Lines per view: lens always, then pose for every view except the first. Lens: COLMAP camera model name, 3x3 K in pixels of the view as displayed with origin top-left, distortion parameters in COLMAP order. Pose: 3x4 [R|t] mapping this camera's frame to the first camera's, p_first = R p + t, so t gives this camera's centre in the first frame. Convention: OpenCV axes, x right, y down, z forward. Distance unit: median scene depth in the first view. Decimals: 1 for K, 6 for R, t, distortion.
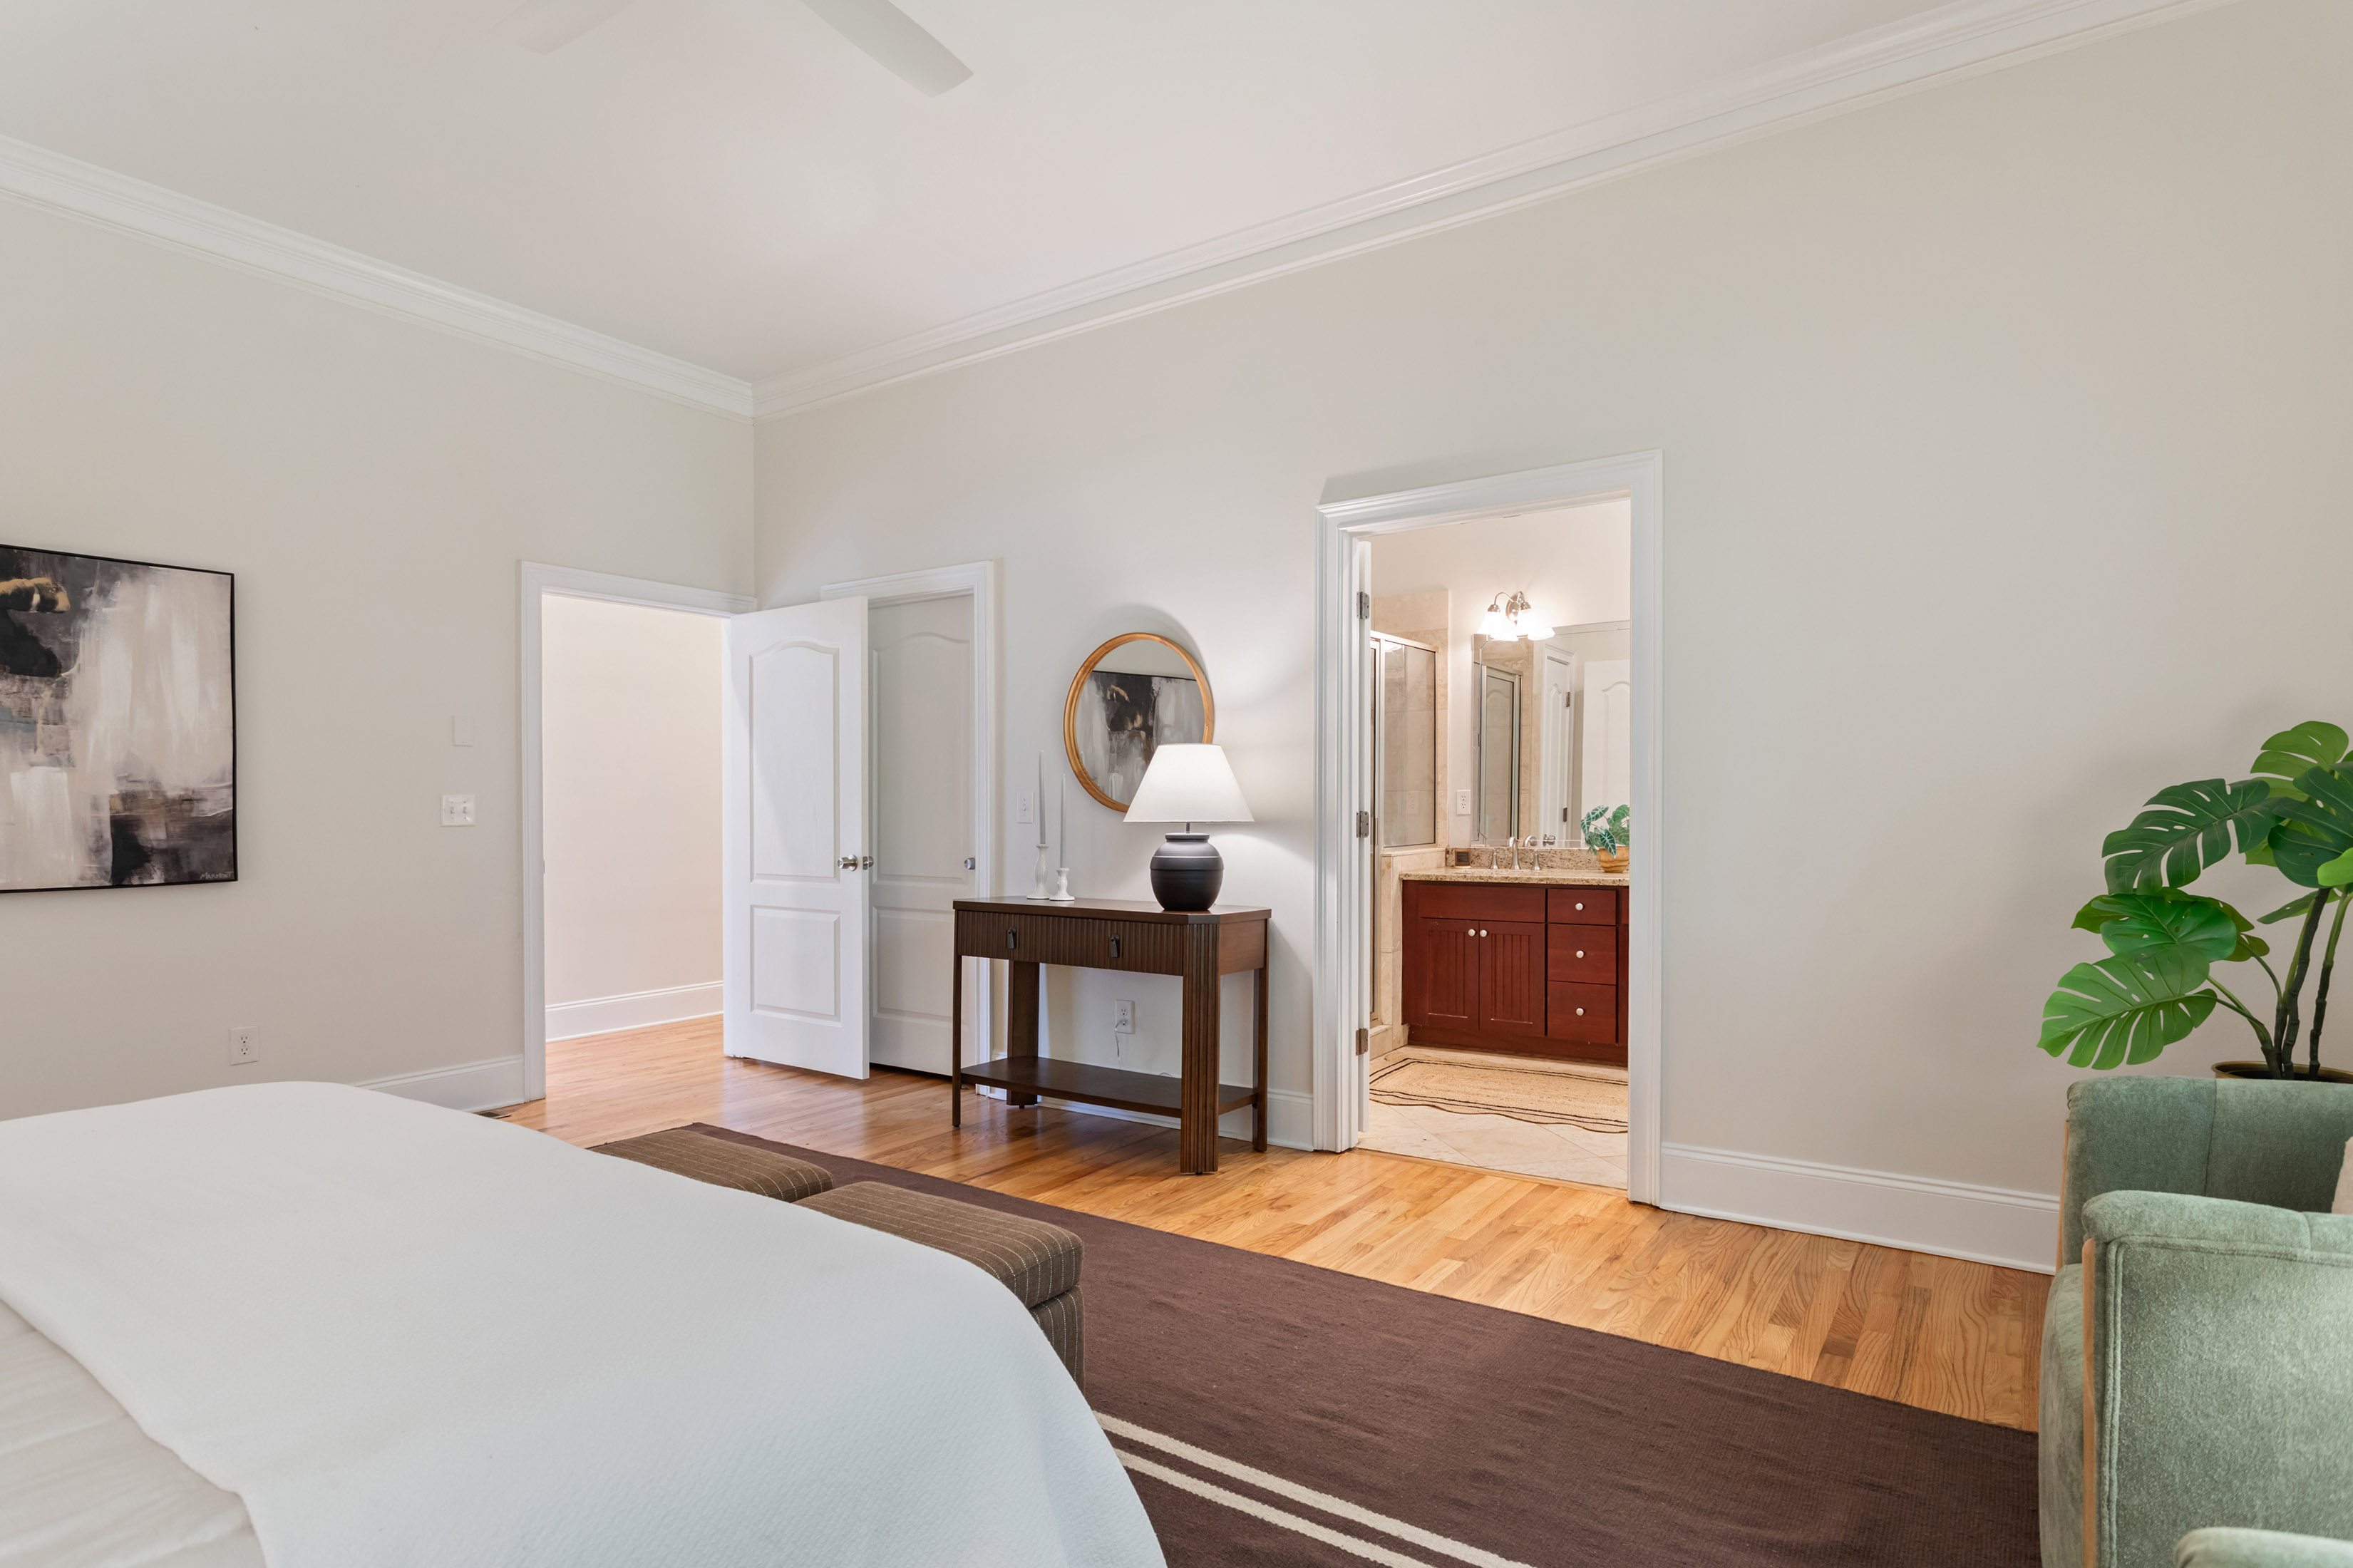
lens RADIAL K [[1240.7, 0, 1160.7], [0, 1240.7, 828.2], [0, 0, 1]] dist [-0.013512, -0.000021]
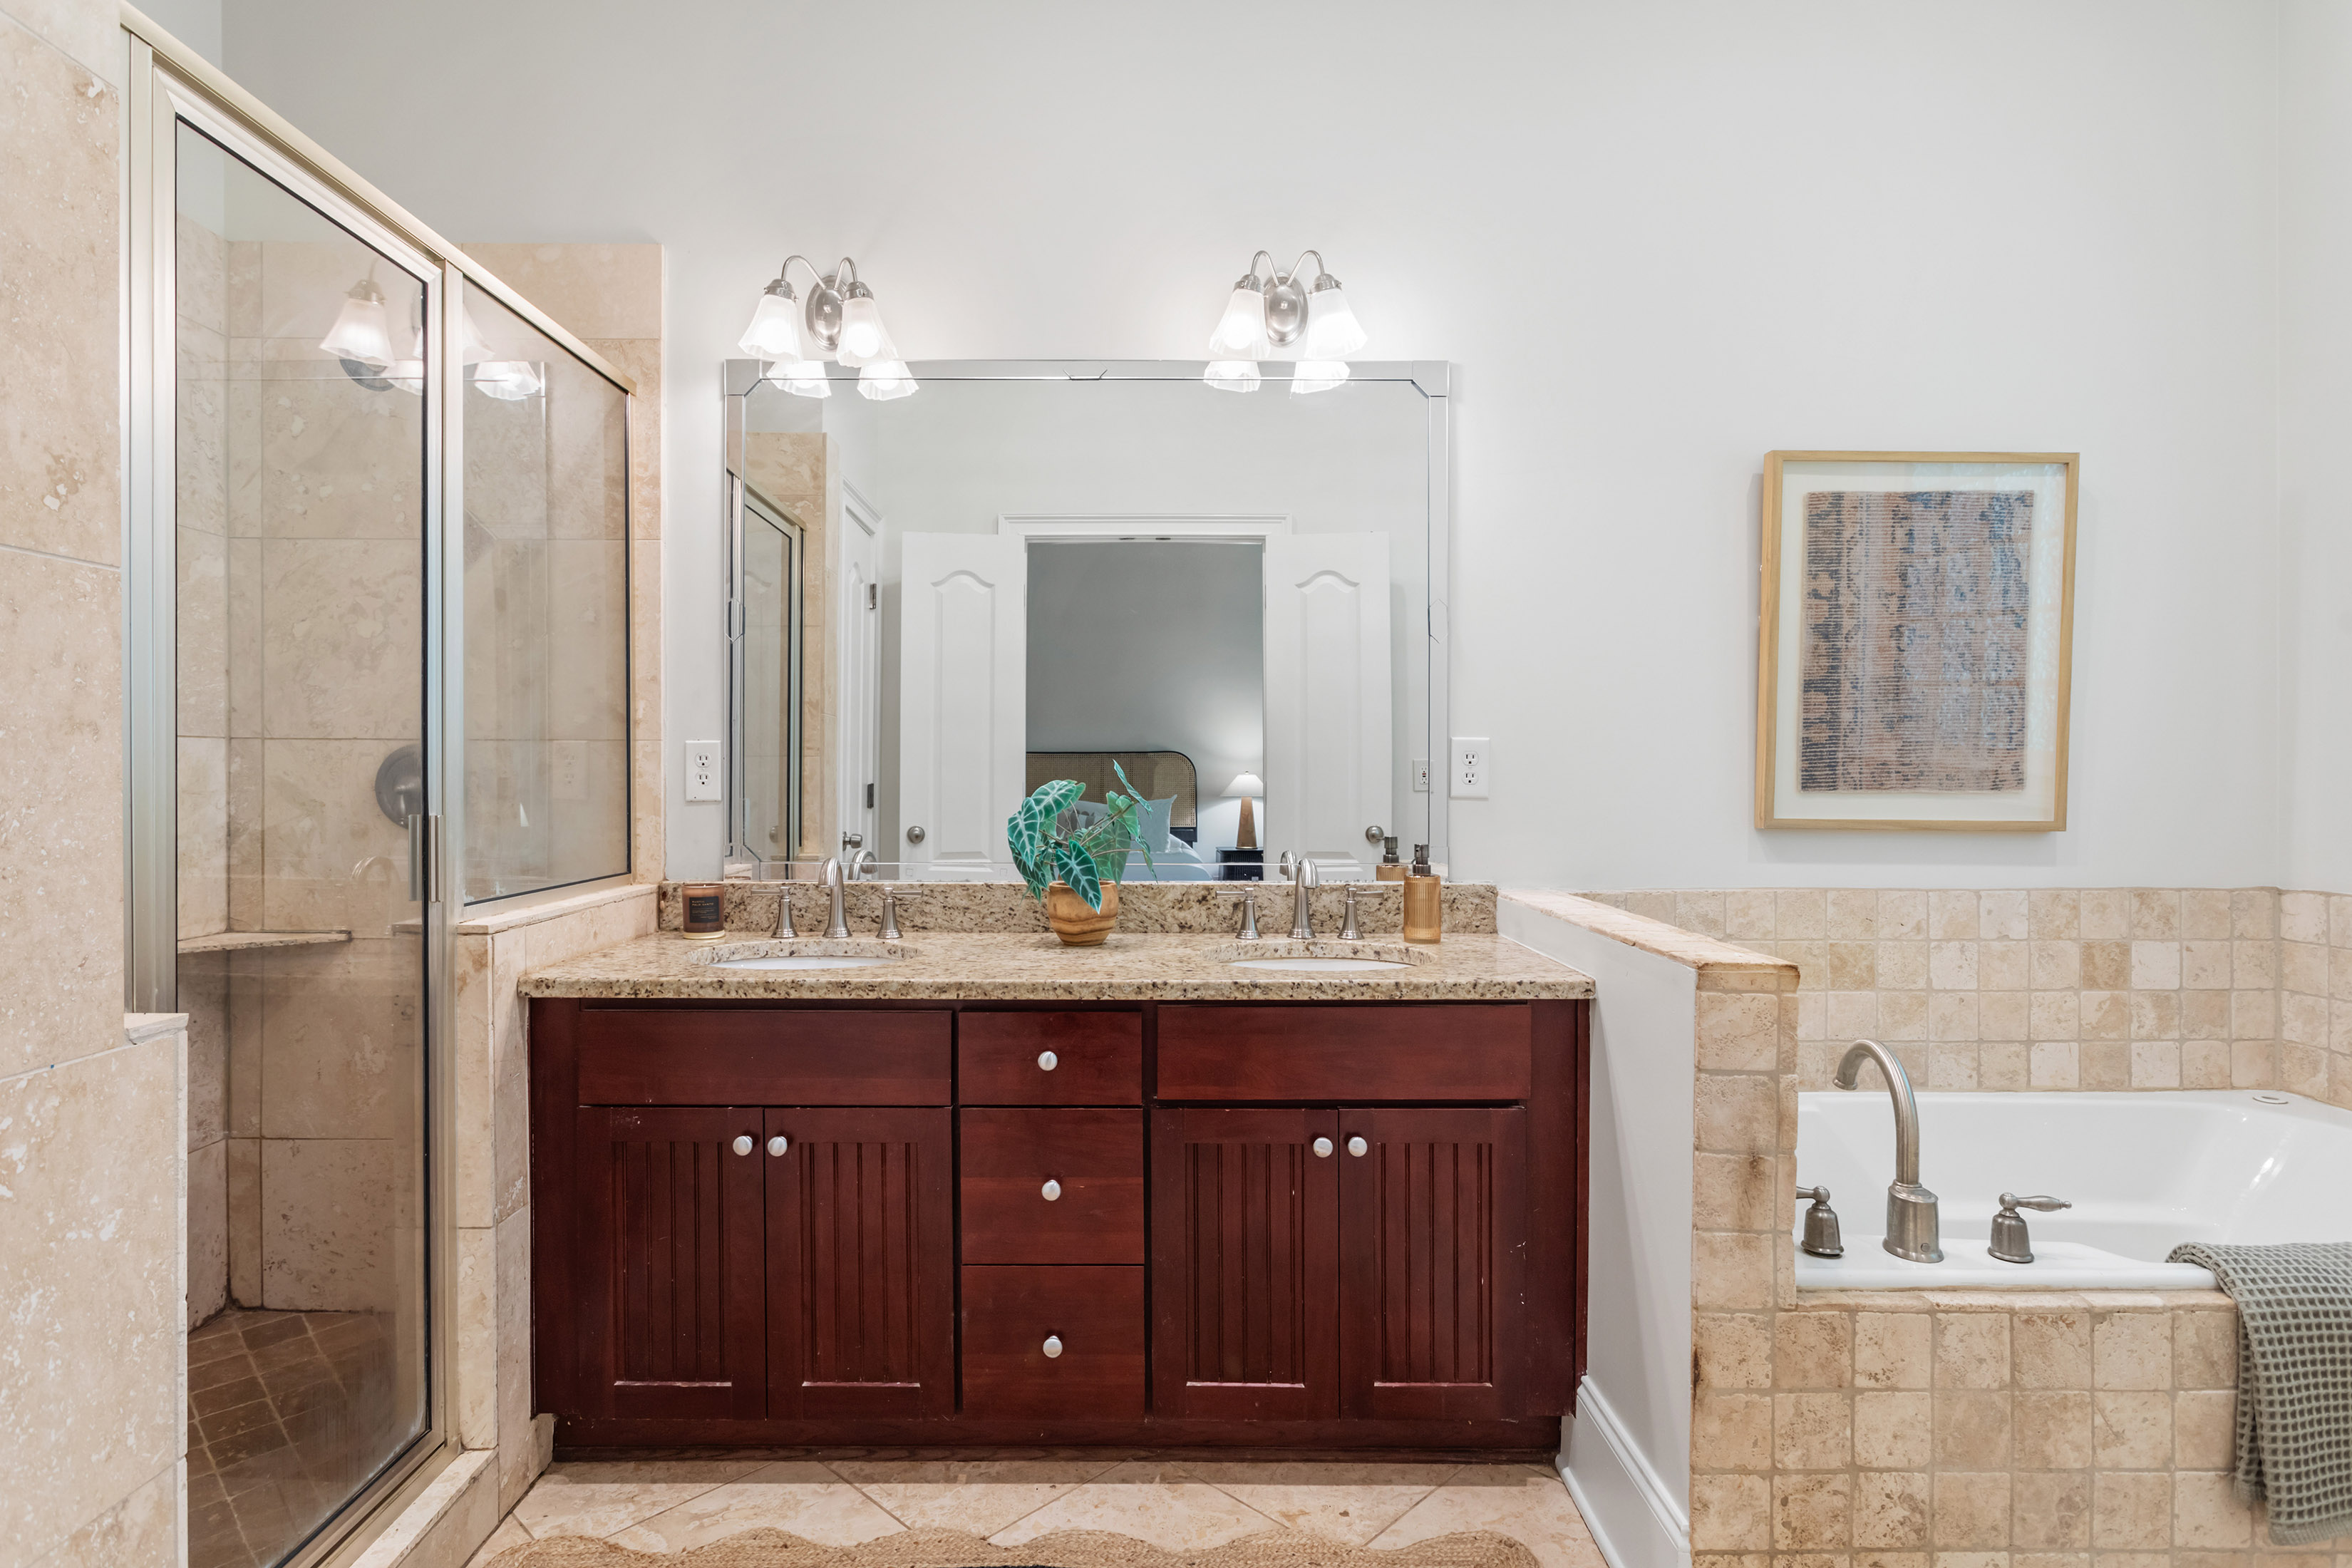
lens RADIAL K [[1240.3, 0, 1160.2], [0, 1240.3, 828.1], [0, 0, 1]] dist [-0.013512, -0.000021]
pose [[0.814197, -0.012691, 0.580450, 0.132992], [-0.001560, 0.999710, 0.024047, -0.012276], [-0.580586, -0.020485, 0.813941, 0.593526]]
